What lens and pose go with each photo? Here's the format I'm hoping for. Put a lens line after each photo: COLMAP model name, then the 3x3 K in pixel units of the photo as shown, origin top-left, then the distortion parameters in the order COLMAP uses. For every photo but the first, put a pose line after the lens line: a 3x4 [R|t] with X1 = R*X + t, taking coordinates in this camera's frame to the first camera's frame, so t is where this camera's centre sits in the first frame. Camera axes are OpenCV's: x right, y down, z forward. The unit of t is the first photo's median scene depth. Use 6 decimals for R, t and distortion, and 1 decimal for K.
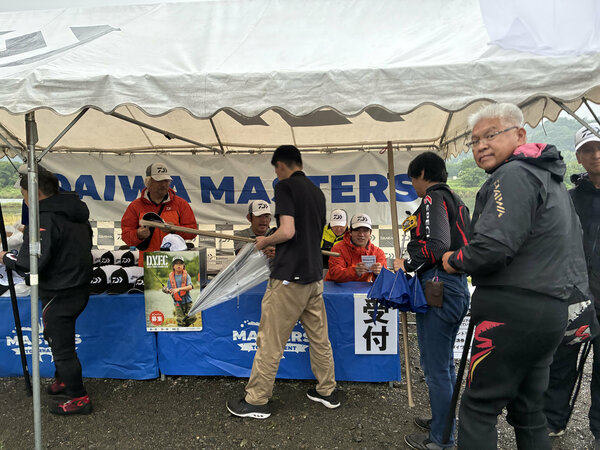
lens RADIAL K [[458.9, 0, 299.9], [0, 458.9, 223.6], [0, 0, 1]] dist [0.042014, -0.043998]
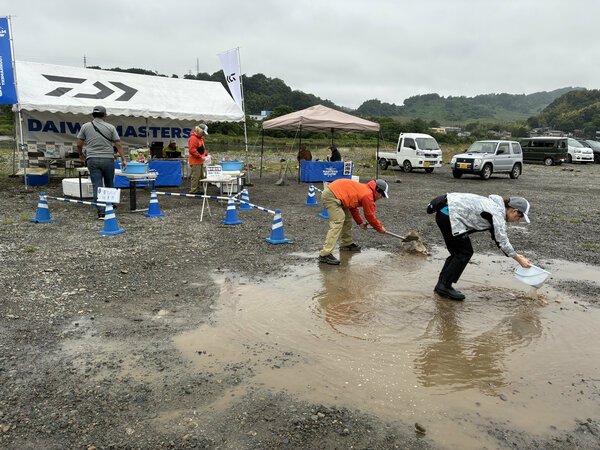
lens RADIAL K [[458.9, 0, 300.5], [0, 458.9, 226.8], [0, 0, 1]] dist [0.042014, -0.043998]
pose [[0.790074, -0.082385, 0.607451, -0.978584], [0.005217, 0.991796, 0.127726, 0.133282], [-0.612990, -0.097744, 0.784022, -1.686902]]
